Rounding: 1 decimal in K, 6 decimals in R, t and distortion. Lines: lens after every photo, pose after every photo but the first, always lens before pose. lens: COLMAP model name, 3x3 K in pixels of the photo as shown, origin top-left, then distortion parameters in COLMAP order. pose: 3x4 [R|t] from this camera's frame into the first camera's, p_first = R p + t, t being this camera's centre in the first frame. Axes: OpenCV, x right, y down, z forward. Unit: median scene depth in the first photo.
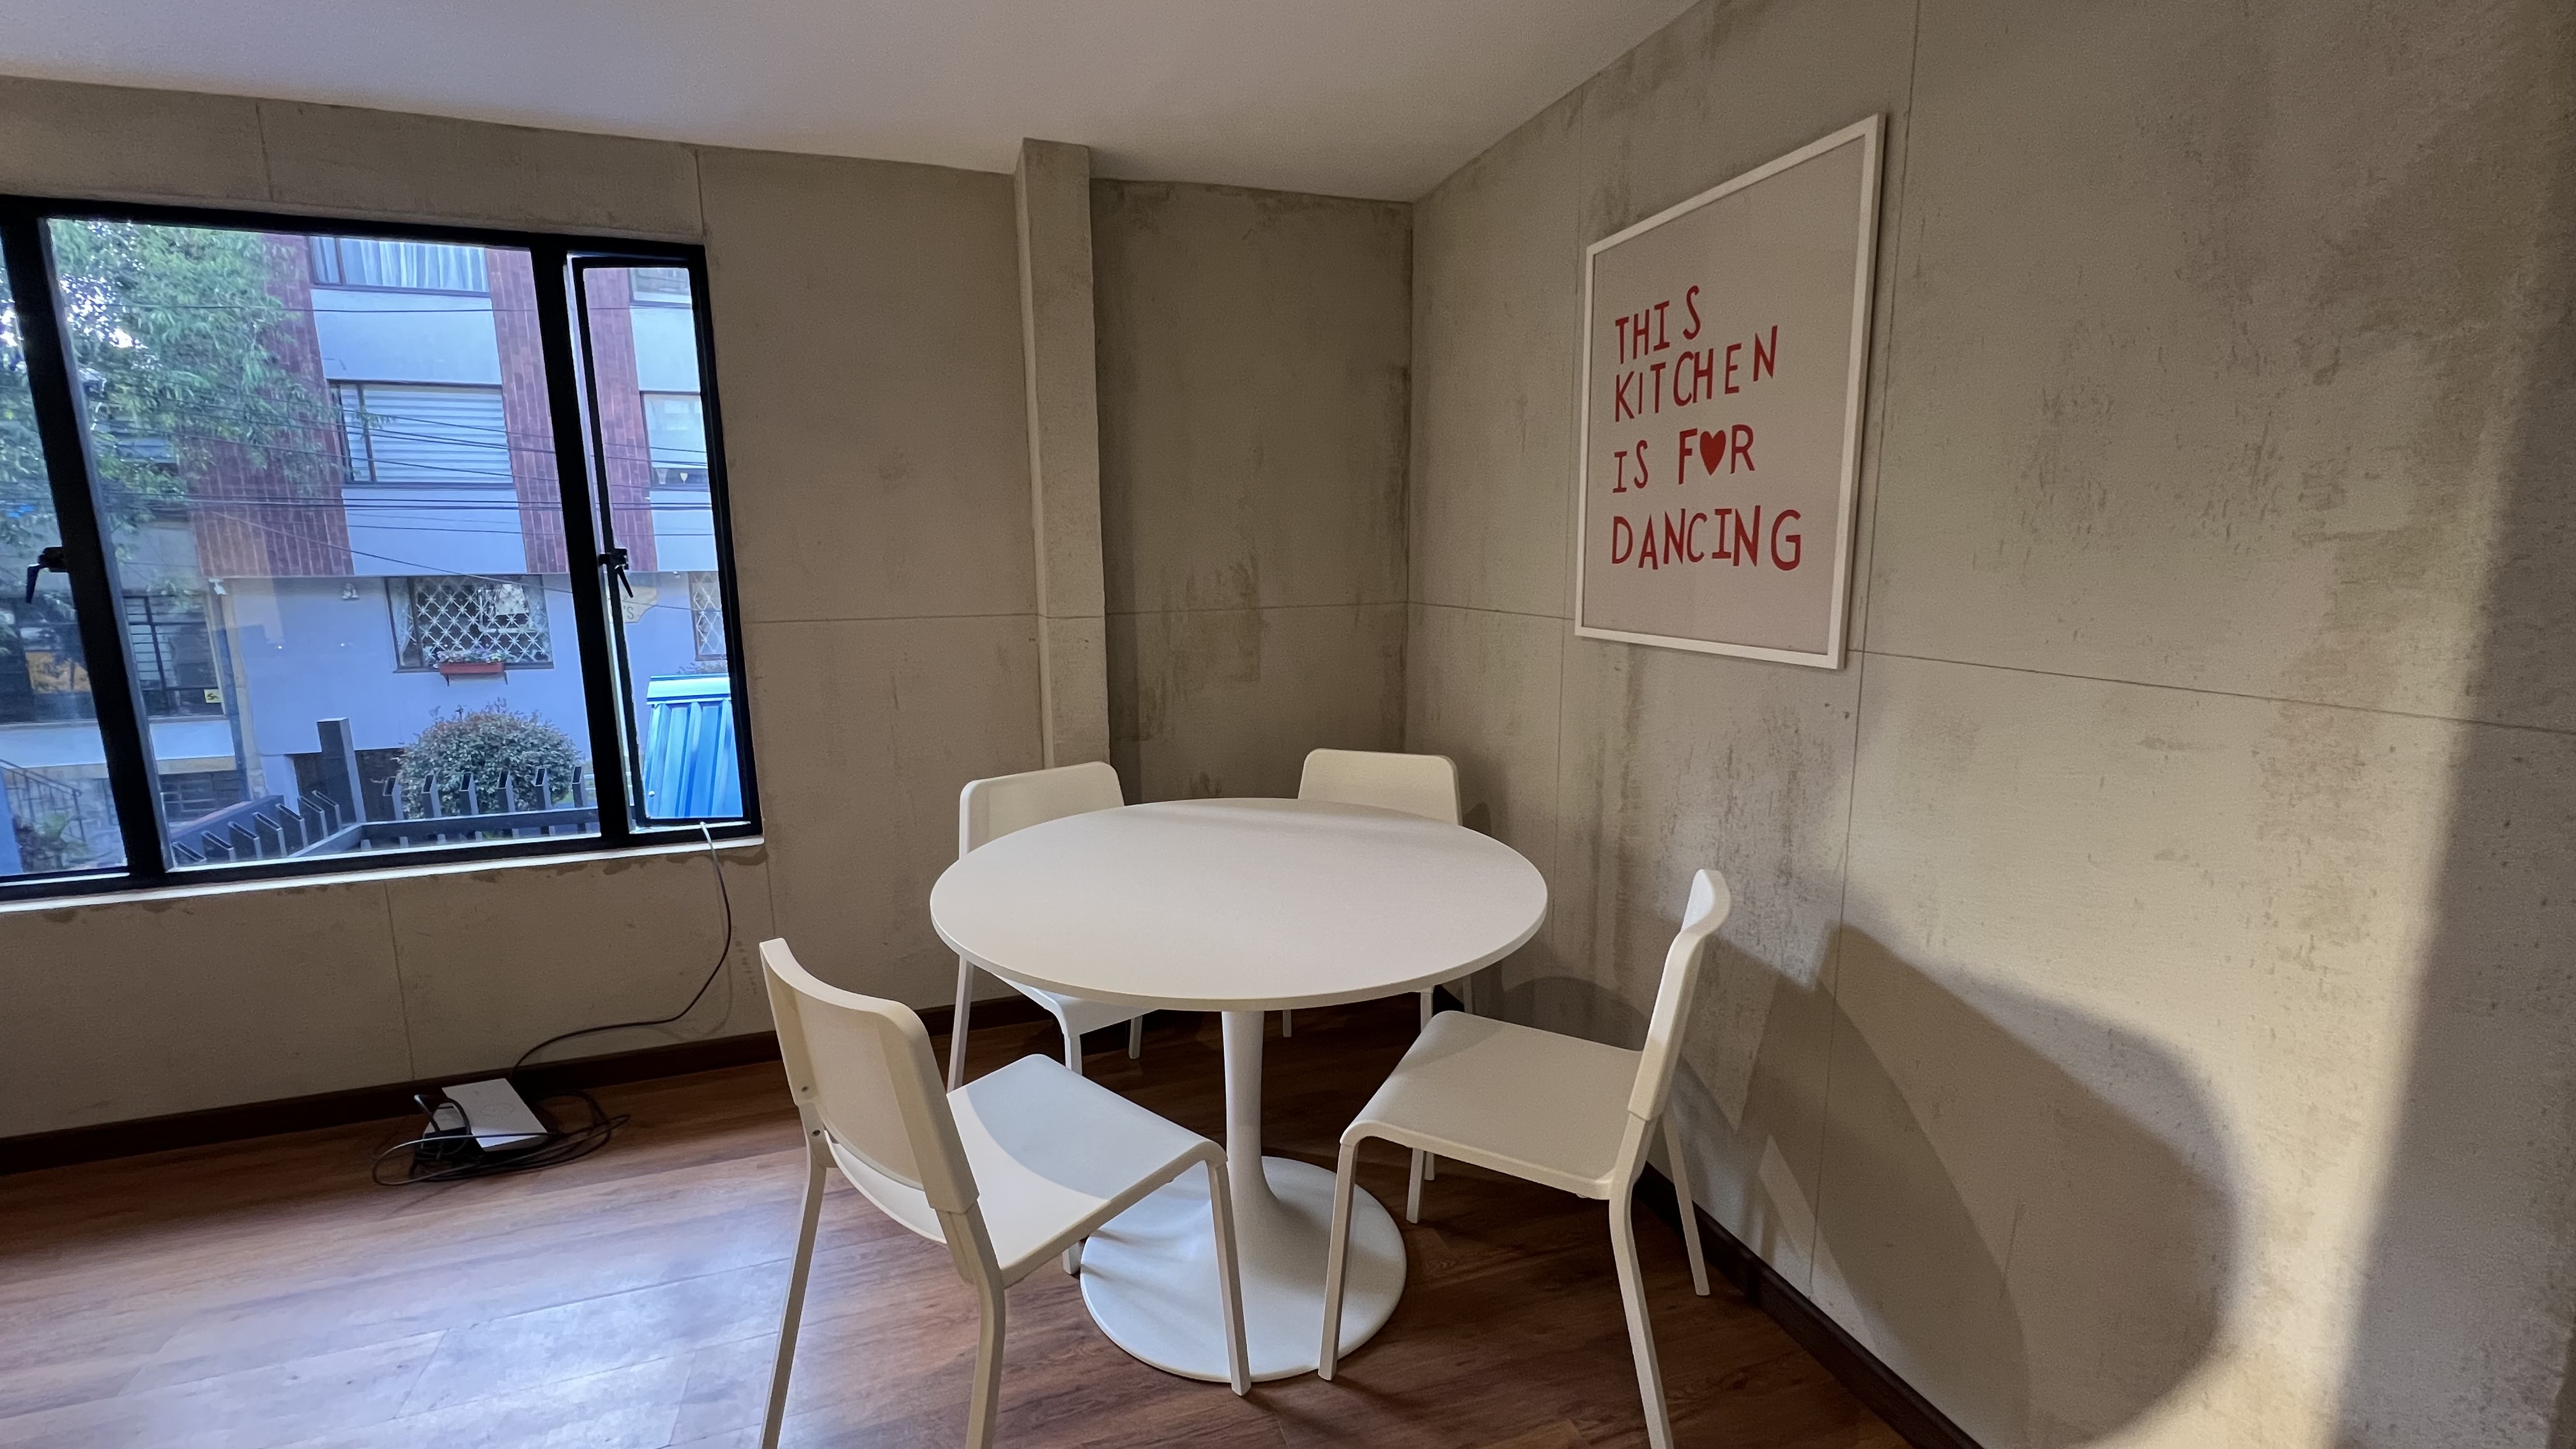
lens RADIAL K [[1033.6, 0, 1278.2], [0, 1033.6, 719.2], [0, 0, 1]] dist [-0.000734, 0.000223]
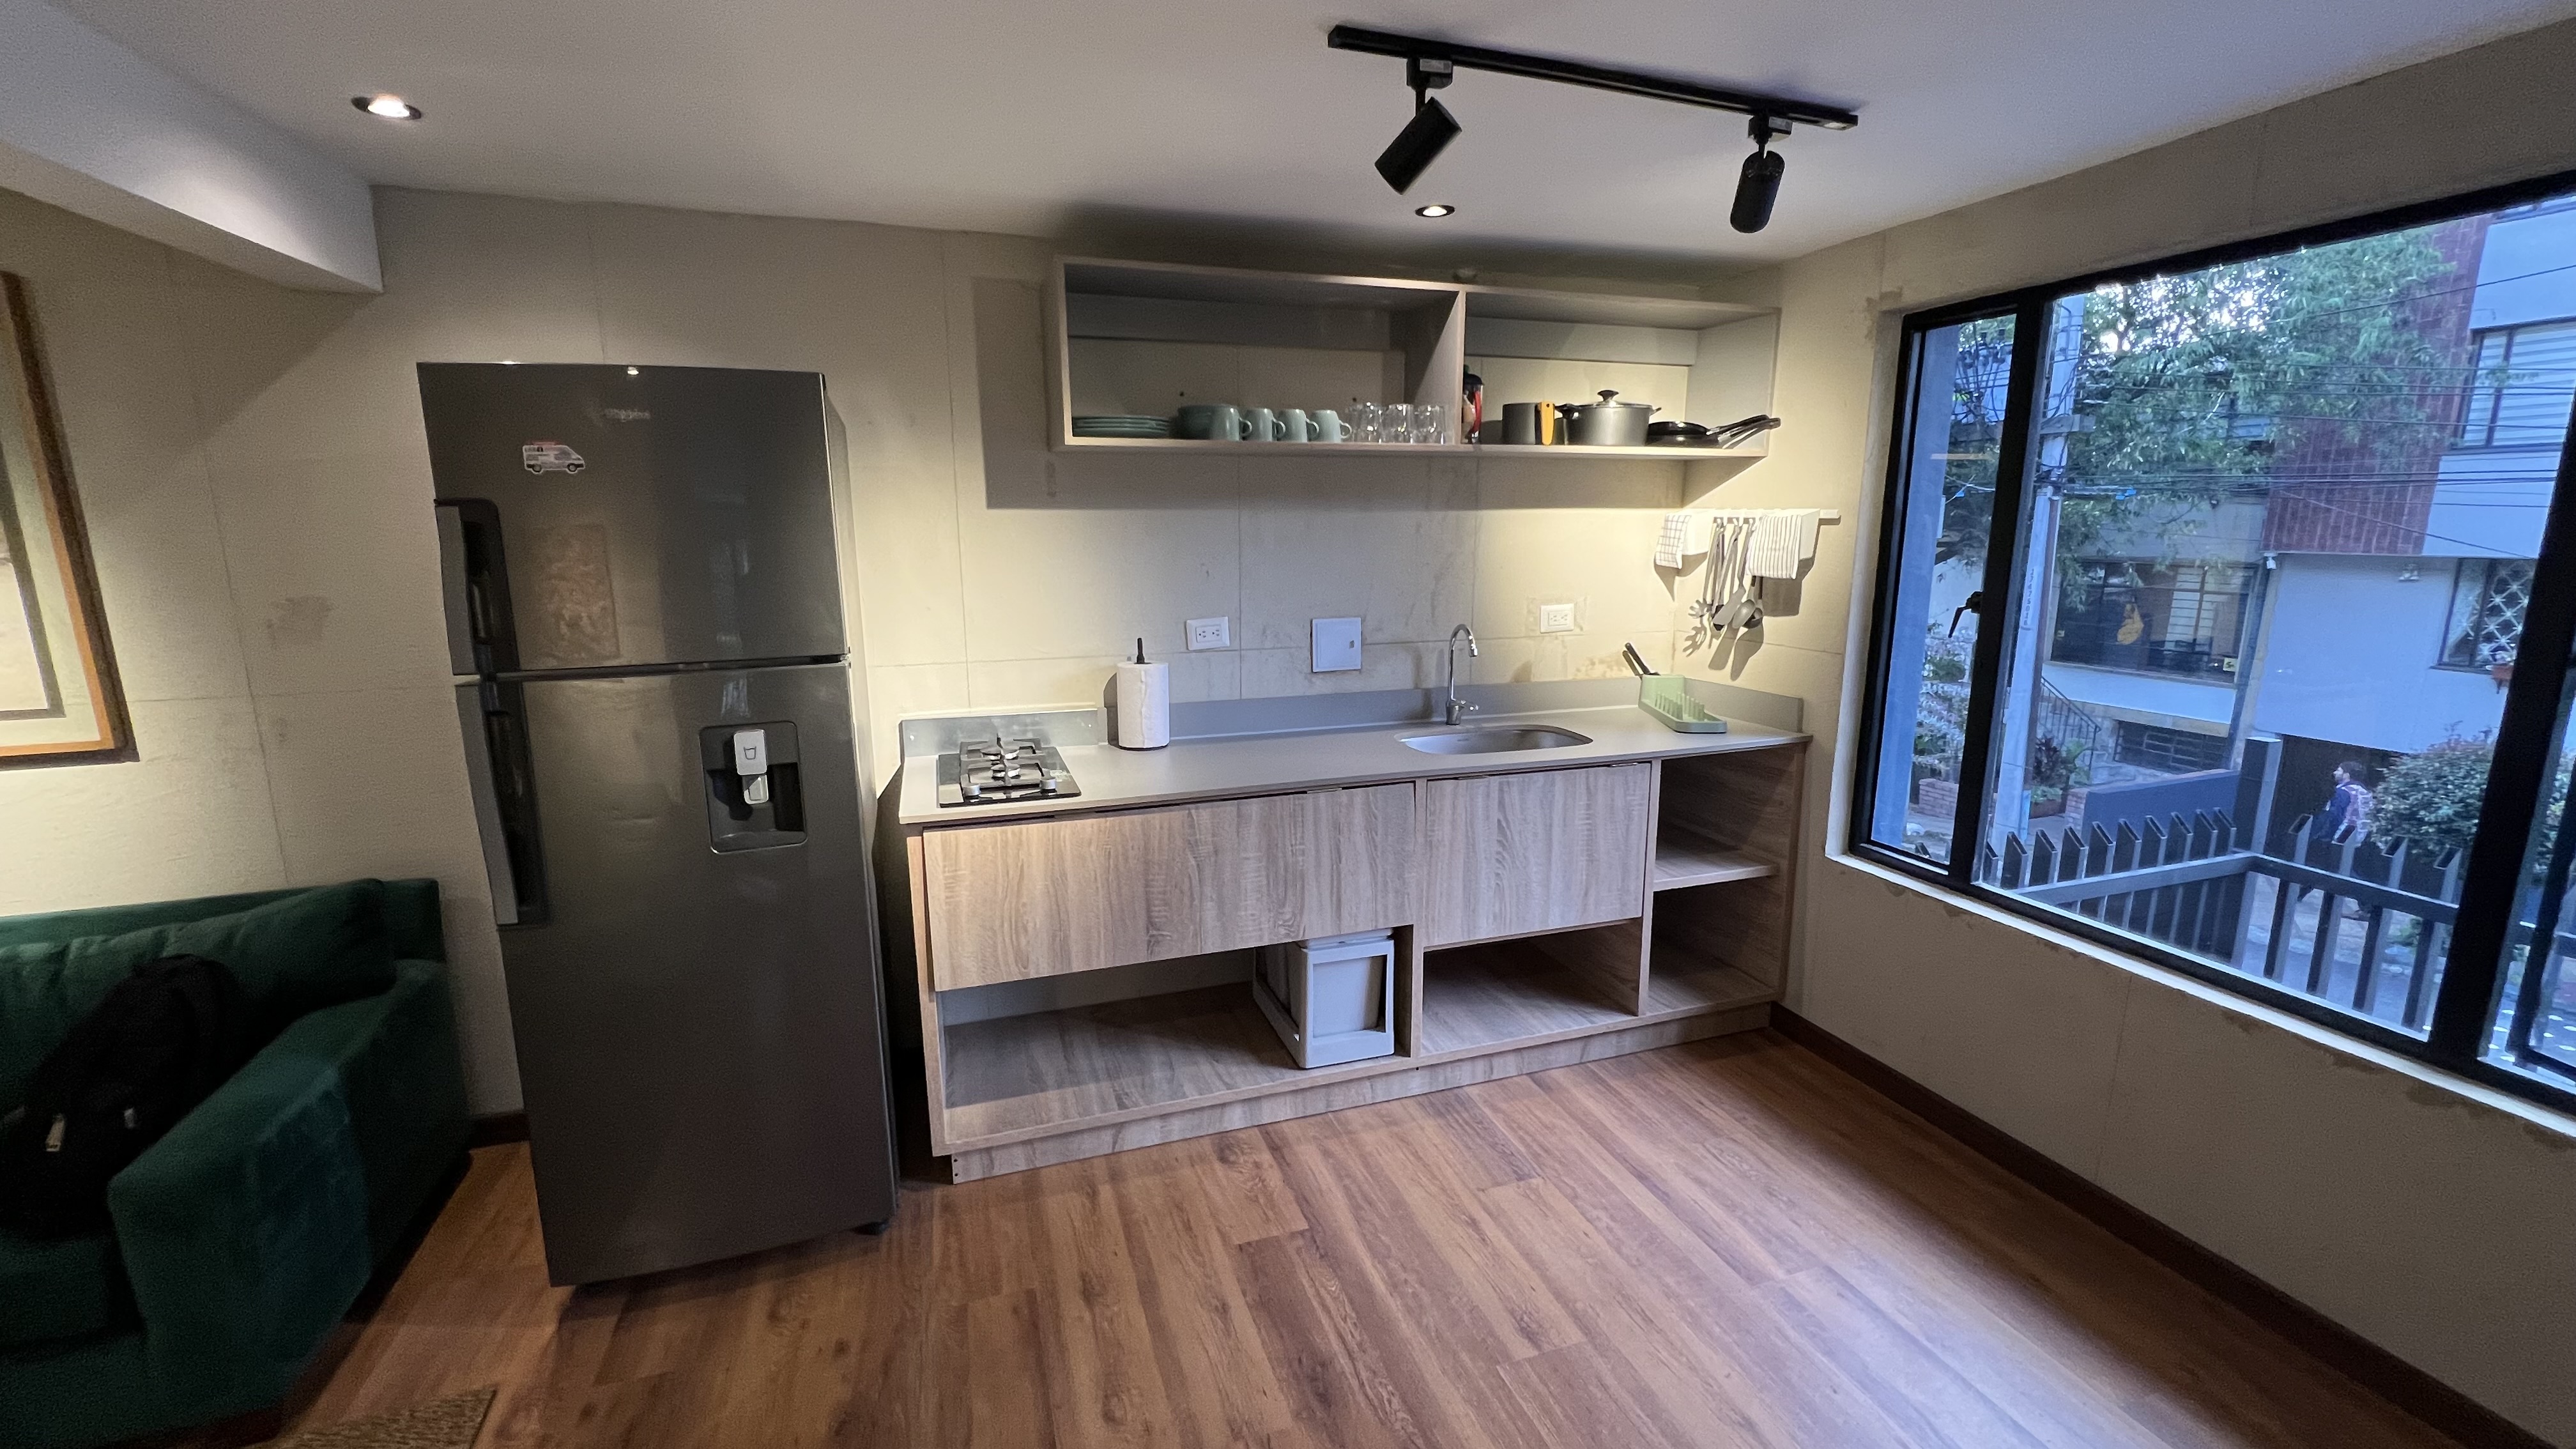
lens RADIAL K [[1029.1, 0, 1280.9], [0, 1029.1, 721.4], [0, 0, 1]] dist [-0.001224, -0.000134]
pose [[-0.000805, 0.200882, -0.979615, -0.015730], [-0.161169, 0.966783, 0.198383, -0.097016], [0.986927, 0.158043, 0.031598, 0.160095]]
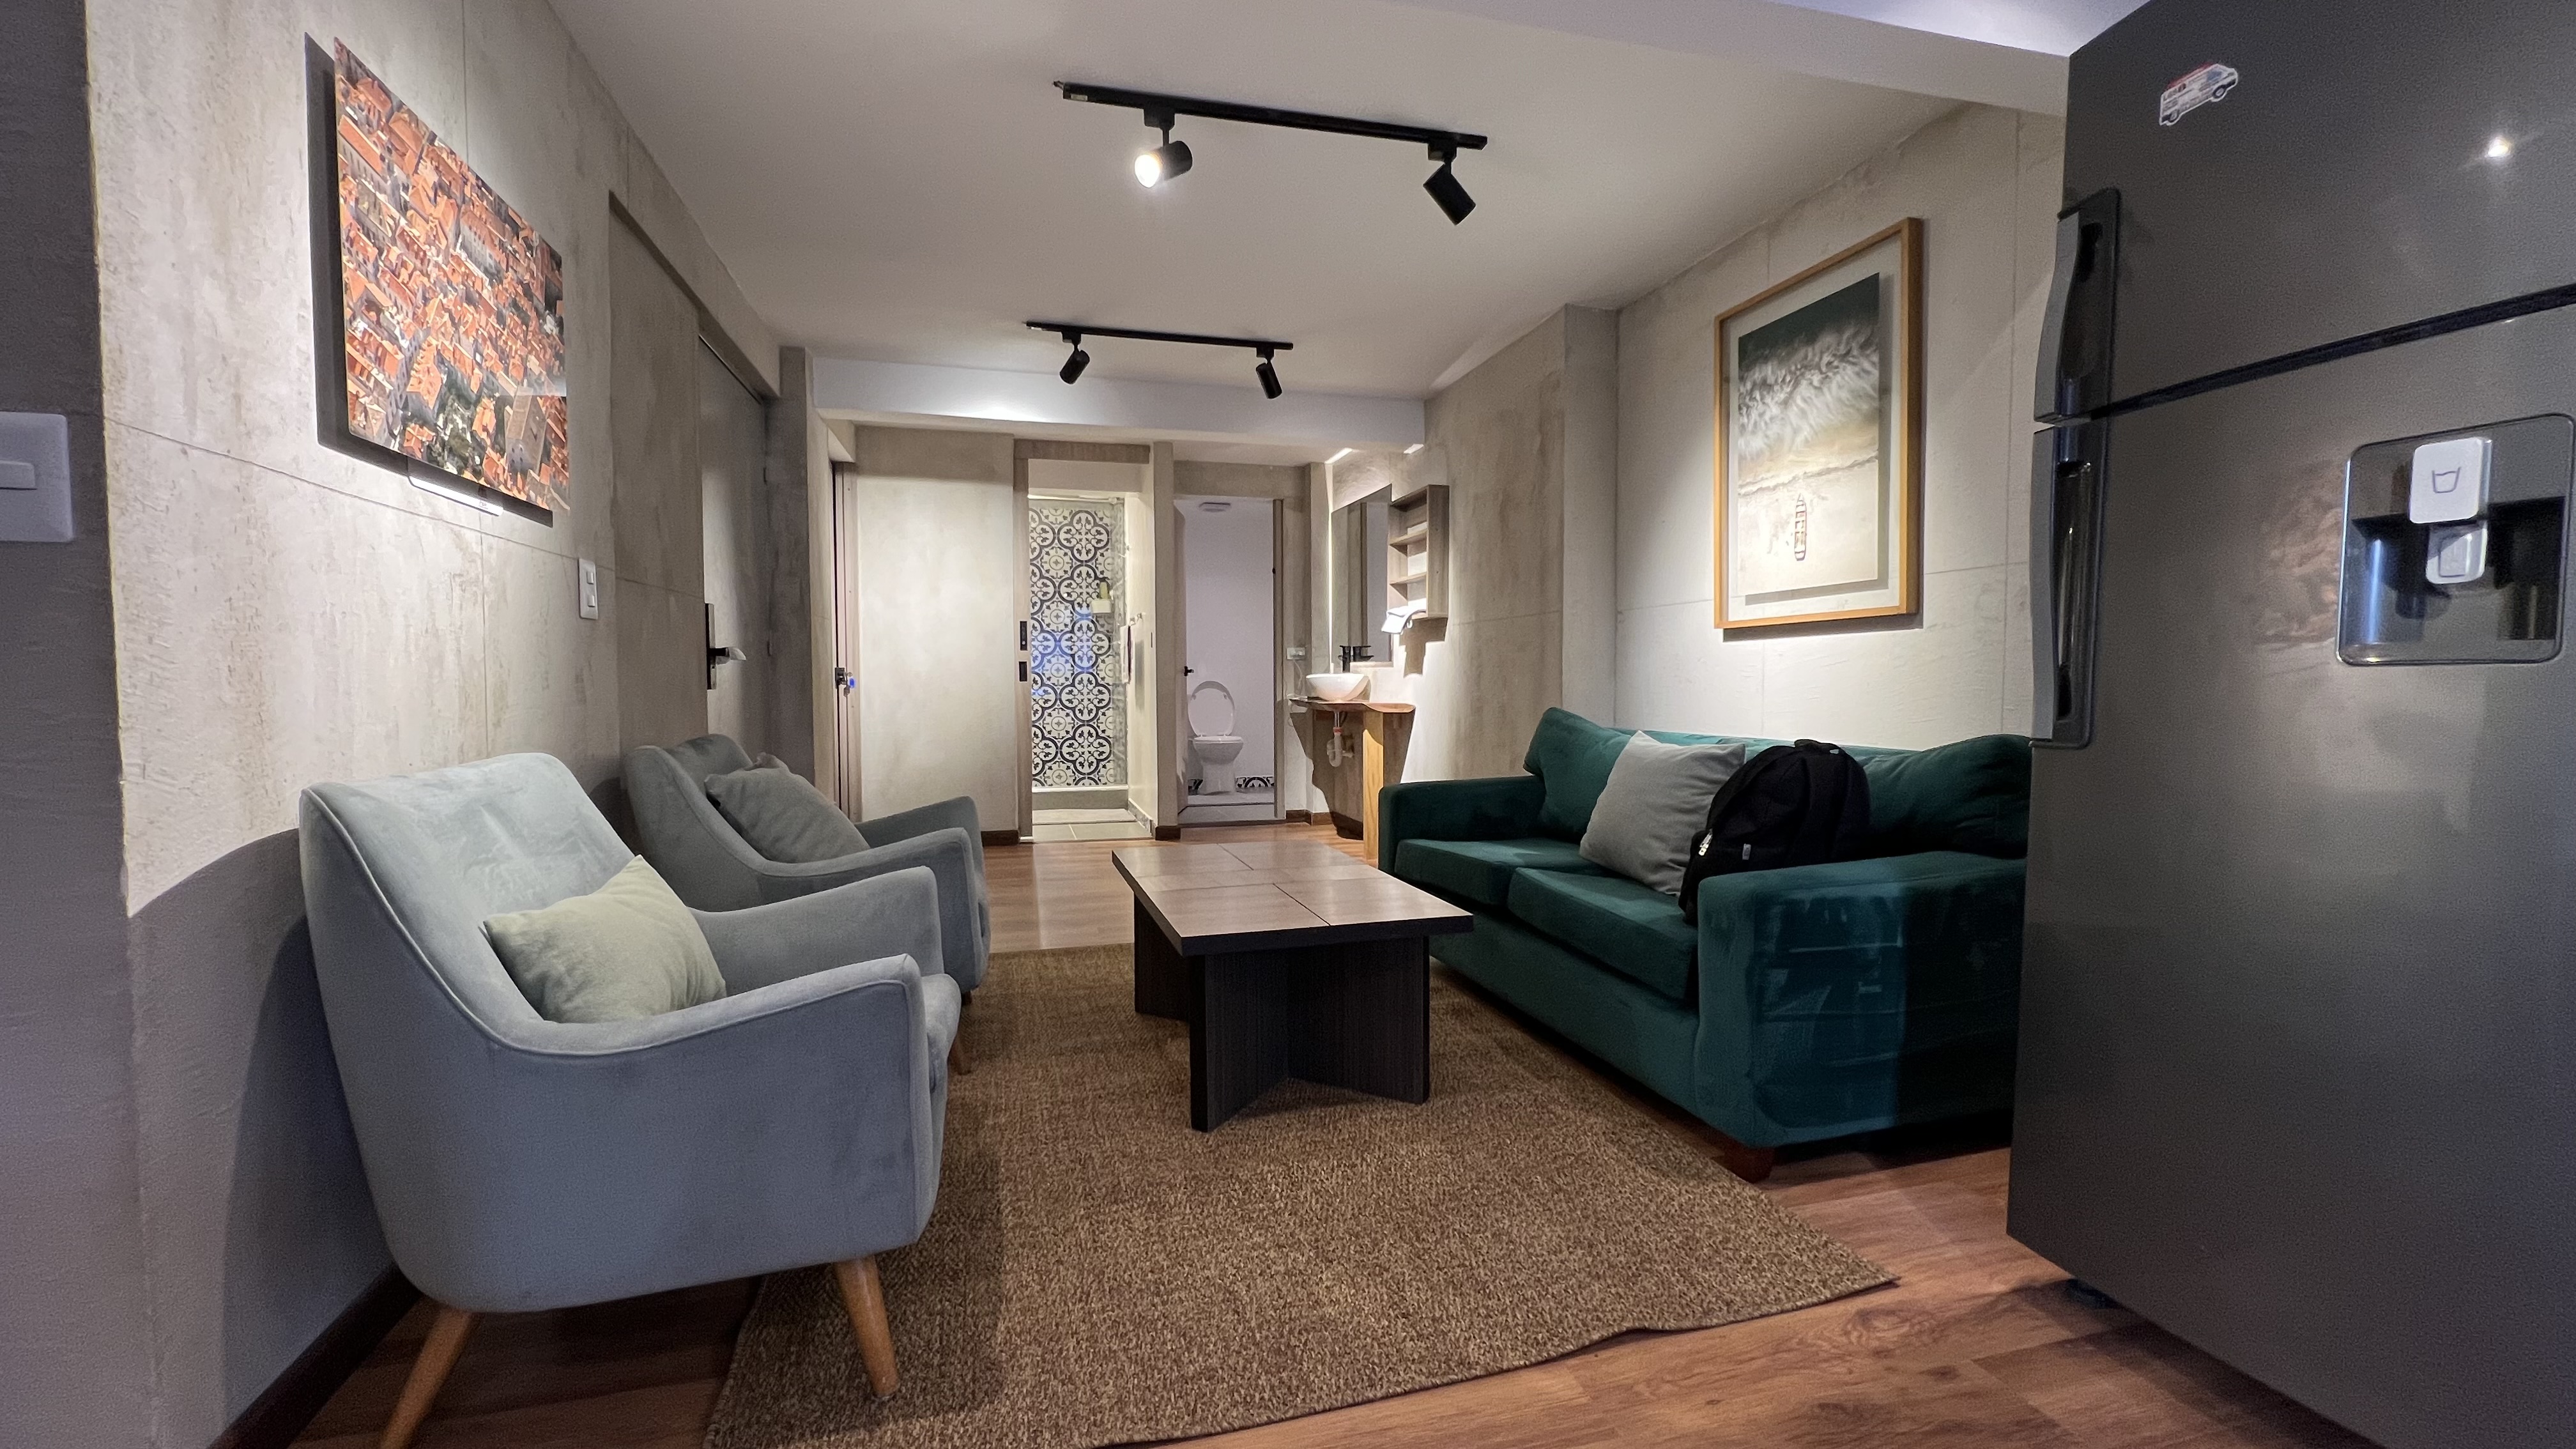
lens RADIAL K [[1029.1, 0, 1280.9], [0, 1029.1, 721.4], [0, 0, 1]] dist [-0.001224, -0.000134]
pose [[-0.998075, 0.012318, 0.060783, -0.274776], [0.024520, 0.978600, 0.204306, 0.109218], [-0.056966, 0.205403, -0.977018, 0.240090]]
